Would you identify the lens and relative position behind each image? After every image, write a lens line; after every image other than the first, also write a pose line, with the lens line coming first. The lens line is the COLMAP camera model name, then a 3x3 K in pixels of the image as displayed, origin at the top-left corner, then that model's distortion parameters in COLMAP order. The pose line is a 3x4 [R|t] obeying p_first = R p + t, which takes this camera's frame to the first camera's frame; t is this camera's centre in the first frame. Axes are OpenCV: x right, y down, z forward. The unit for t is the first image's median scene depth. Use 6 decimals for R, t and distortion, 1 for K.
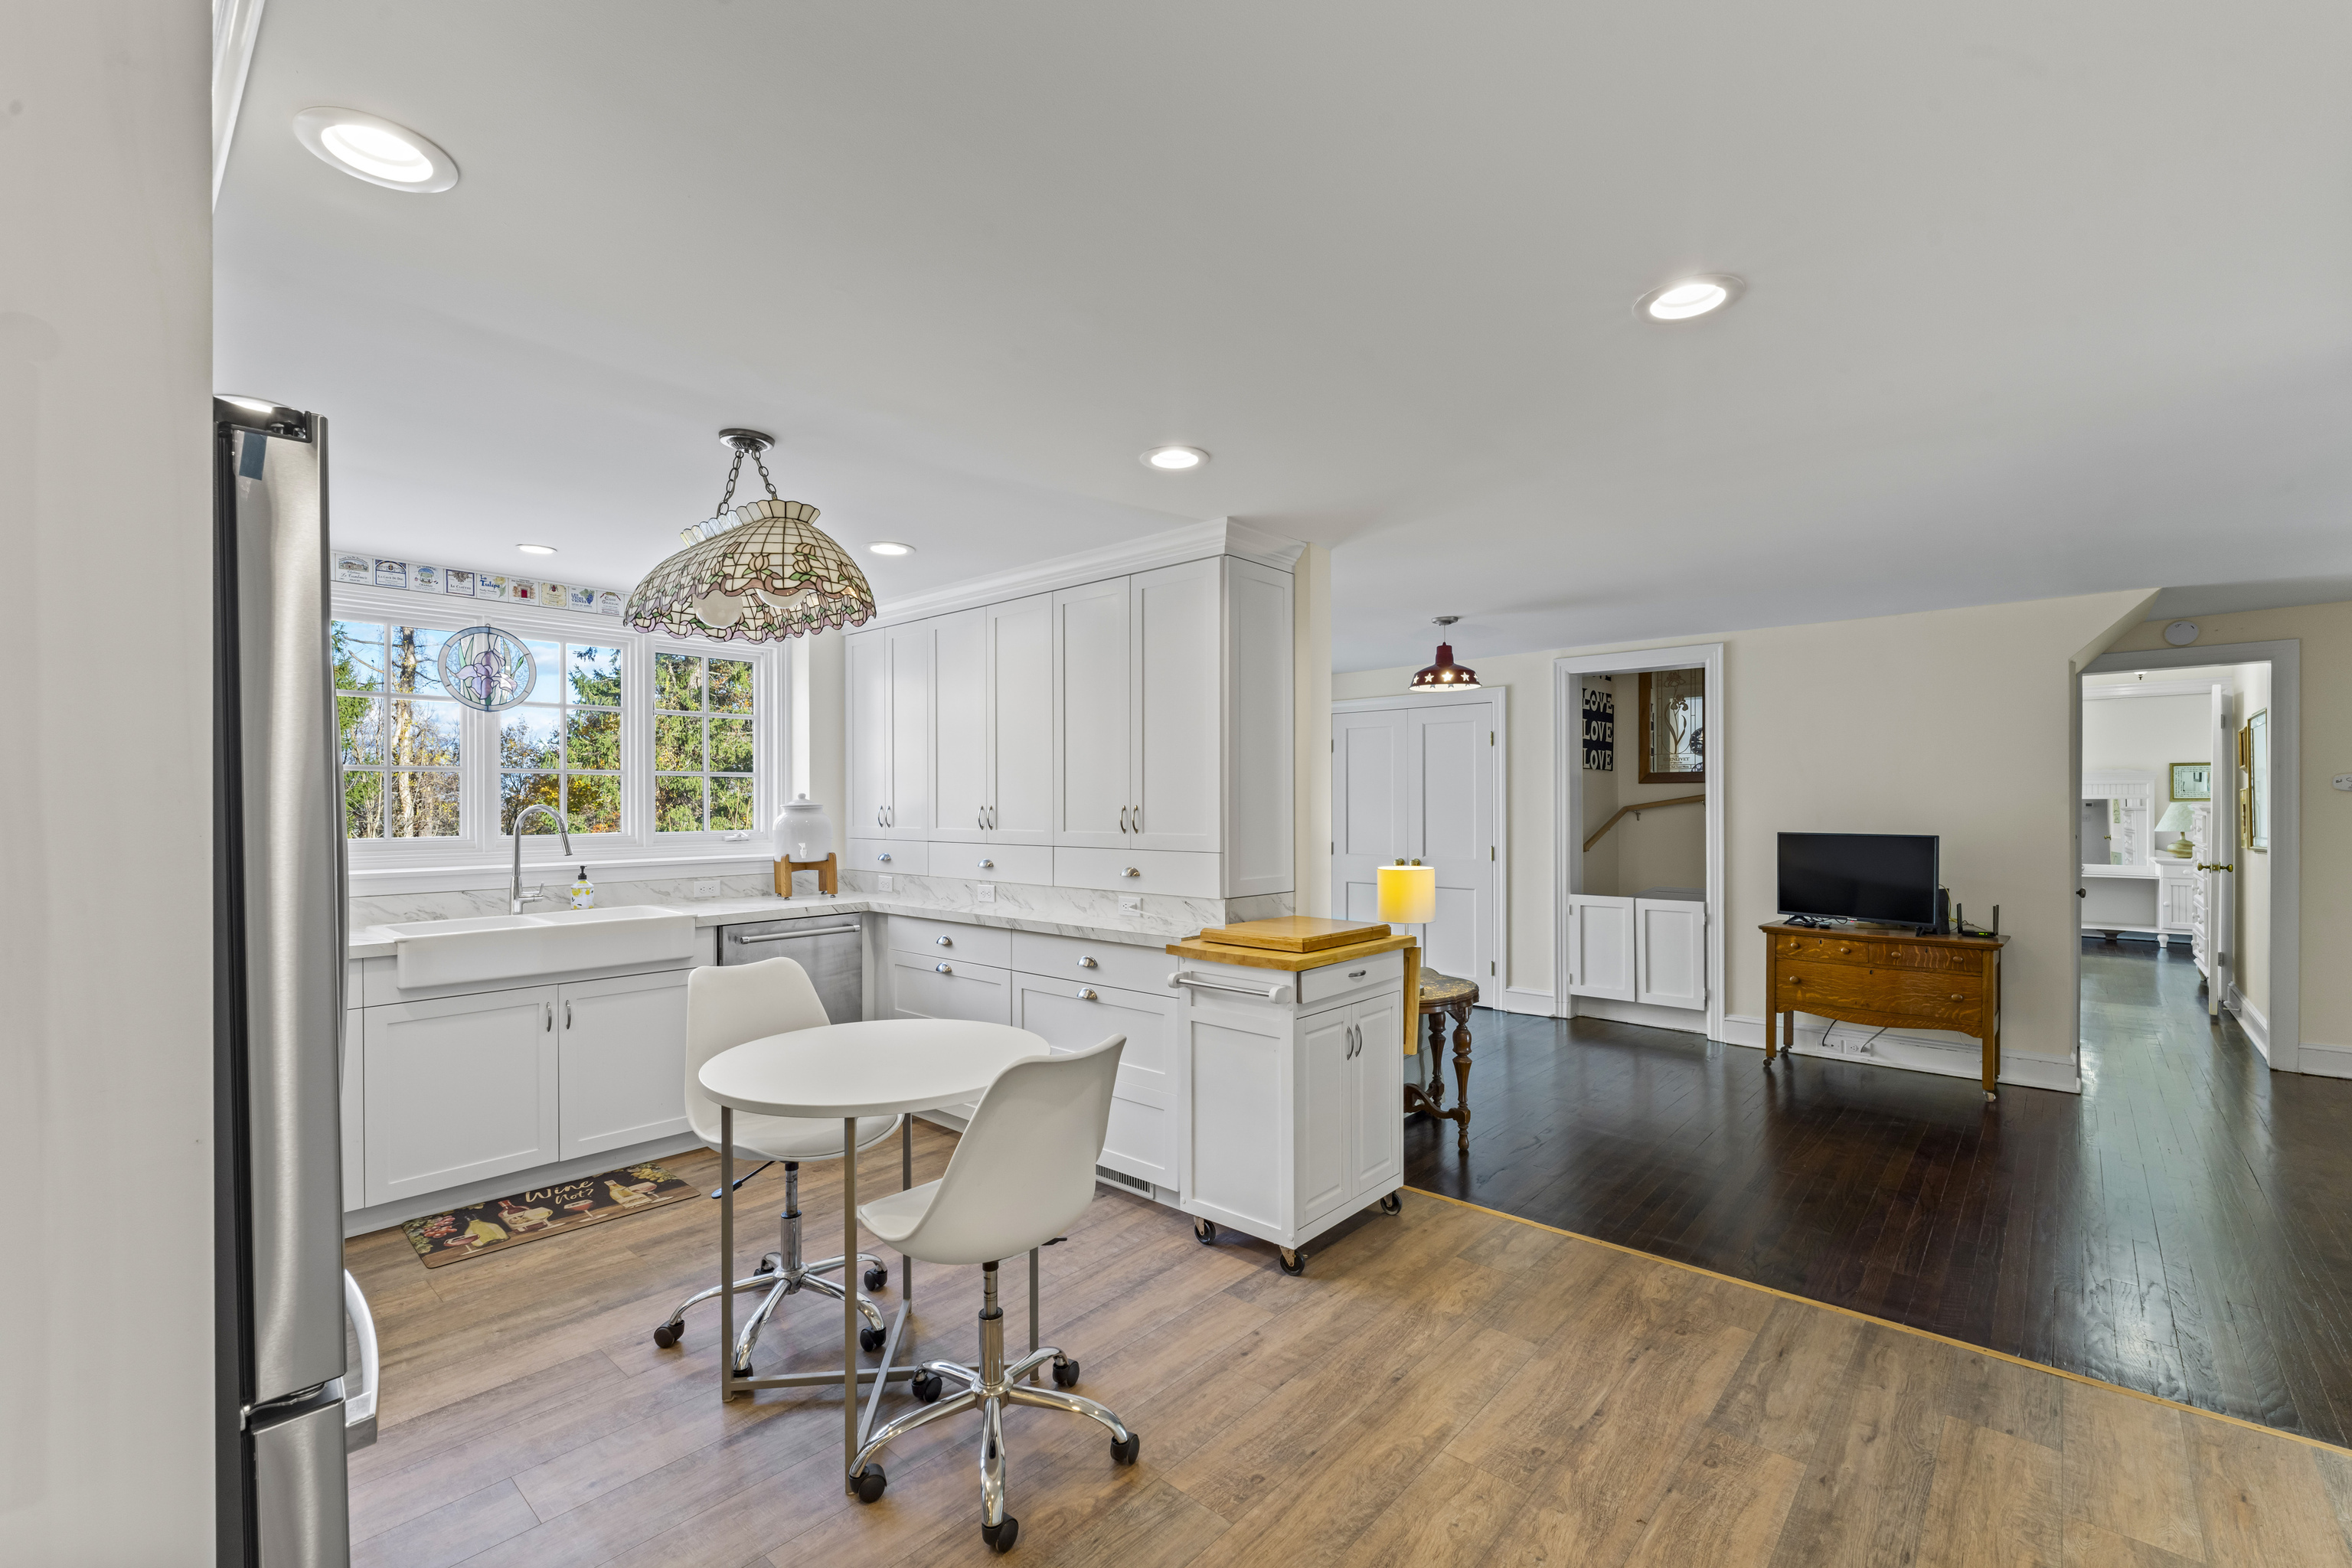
lens RADIAL K [[1007.9, 0, 1177.5], [0, 1007.9, 794.4], [0, 0, 1]] dist [0.000101, -0.000001]
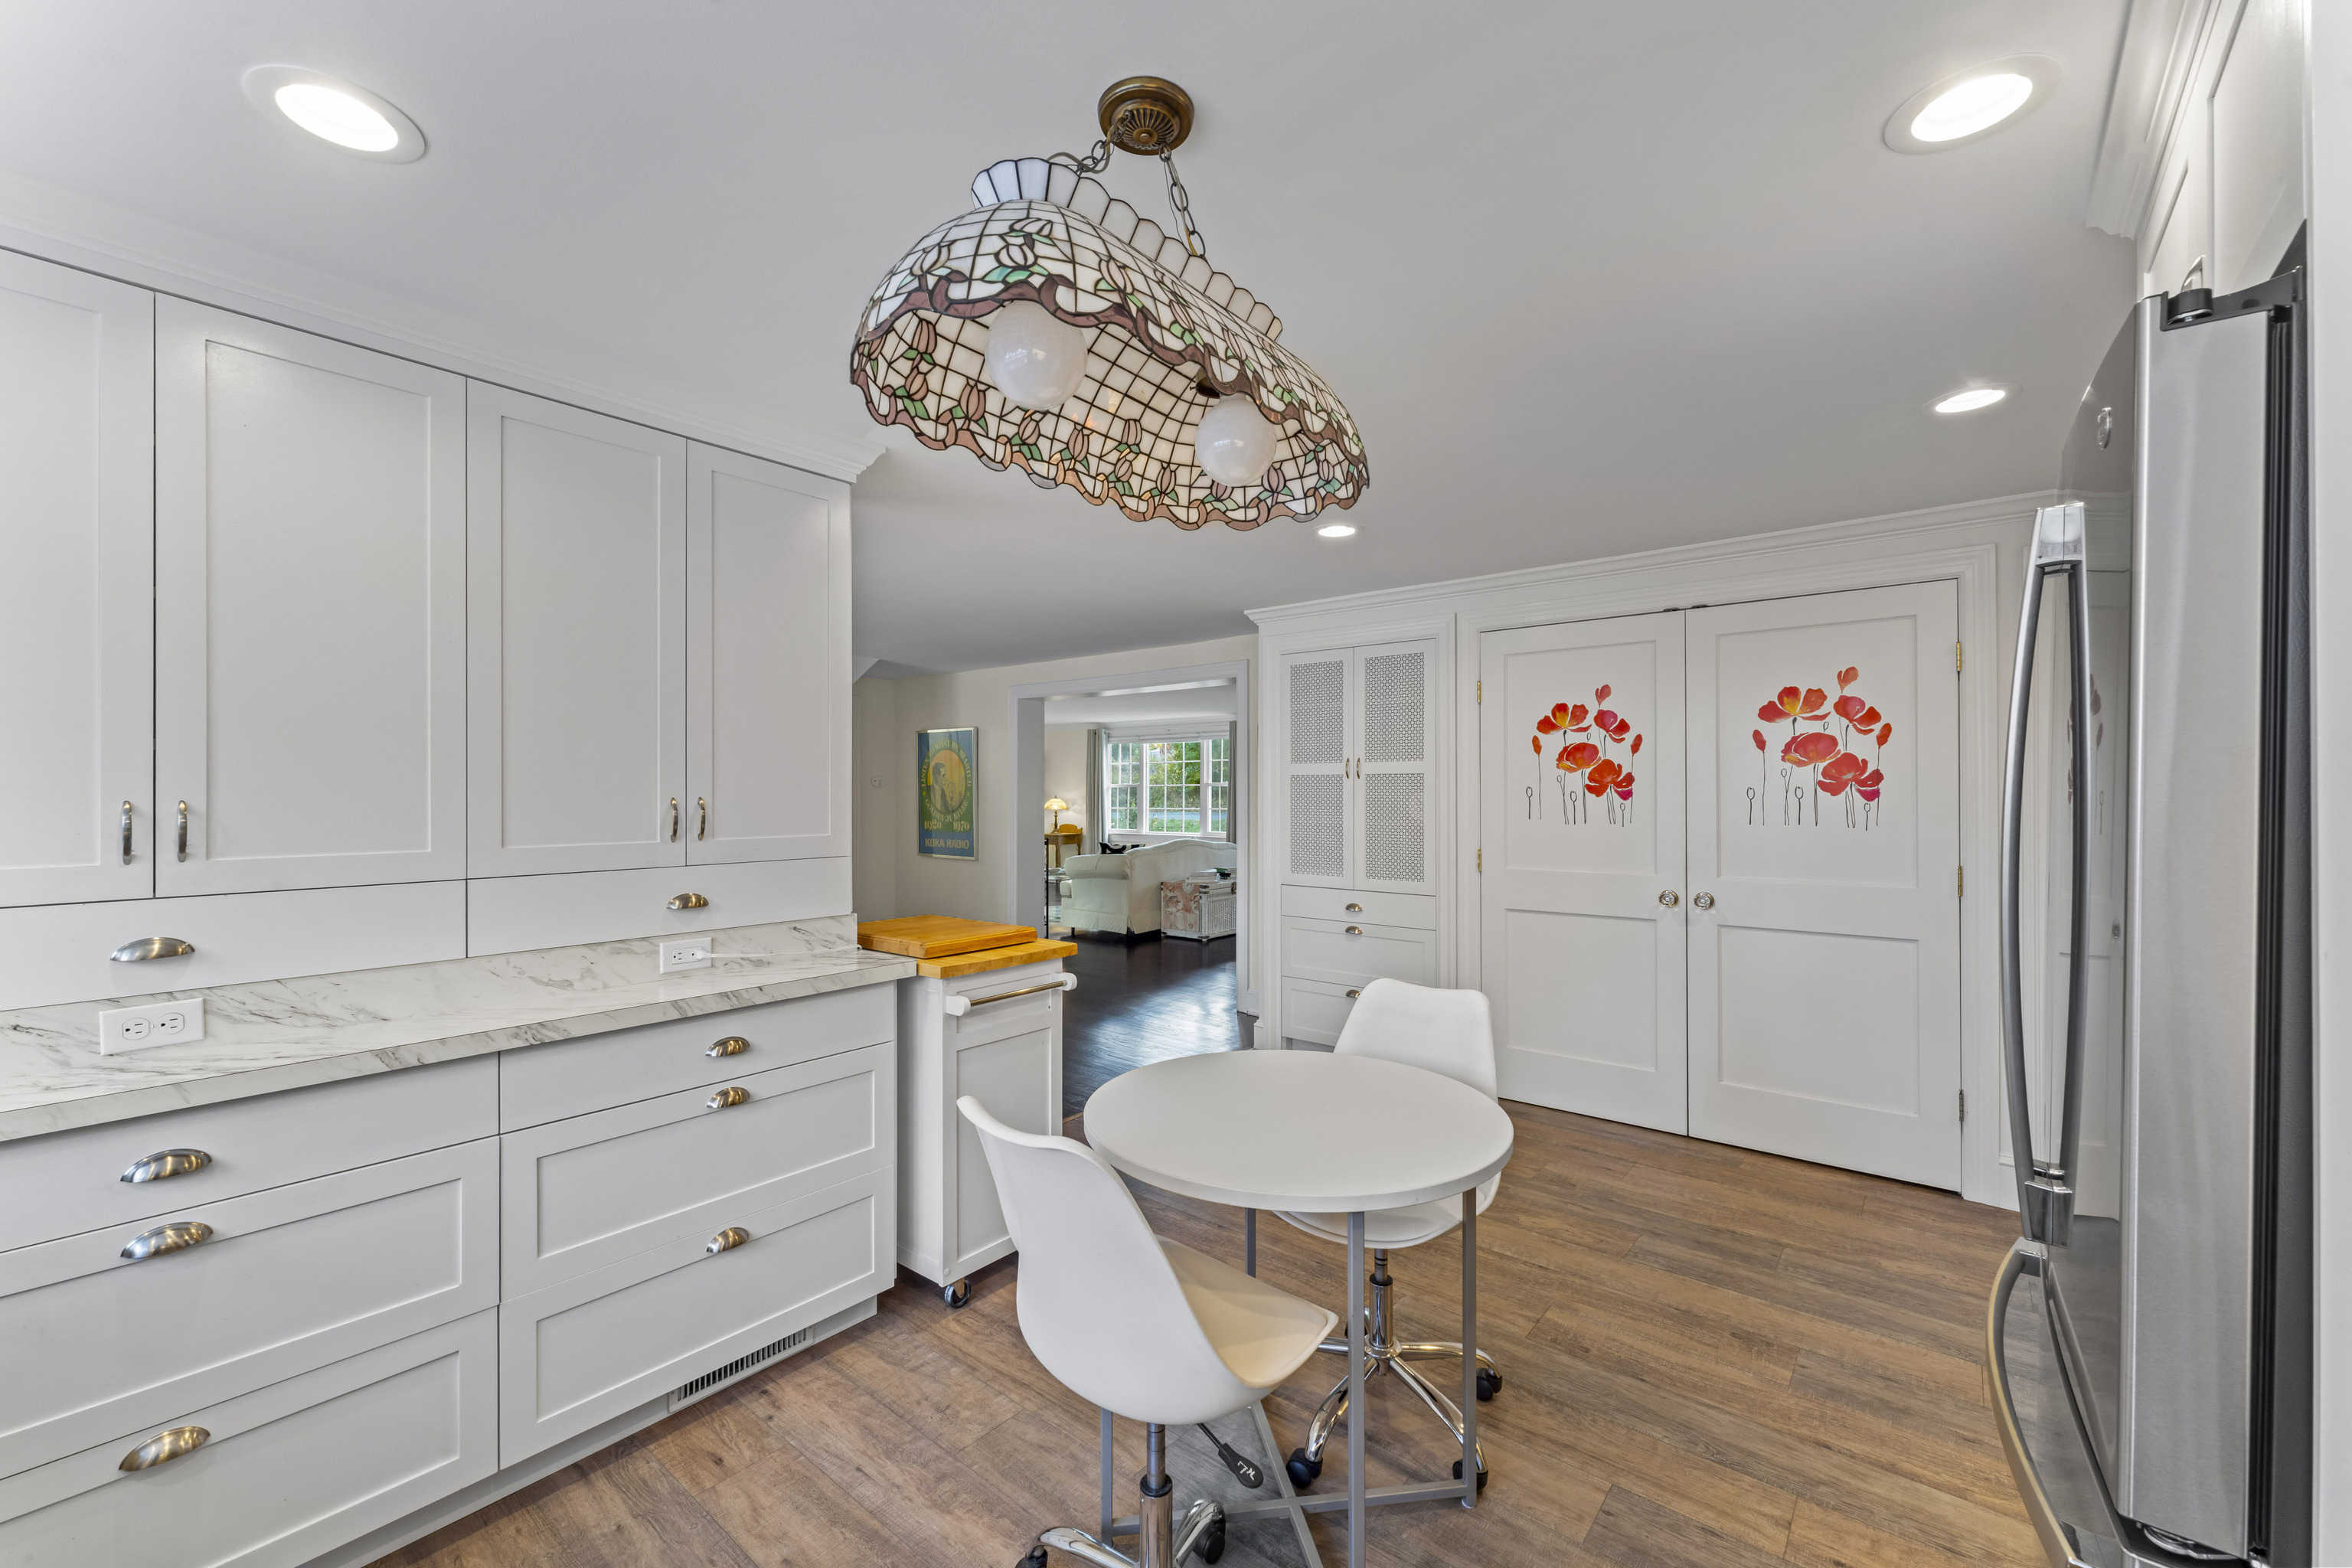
lens RADIAL K [[947.3, 0, 1170.3], [0, 947.3, 793.5], [0, 0, 1]] dist [0.006946, -0.000285]
pose [[-0.031223, 0.006238, 0.999493, -0.658742], [0.002355, 0.999978, -0.006168, 0.013172], [-0.999510, 0.002161, -0.031237, 0.712723]]
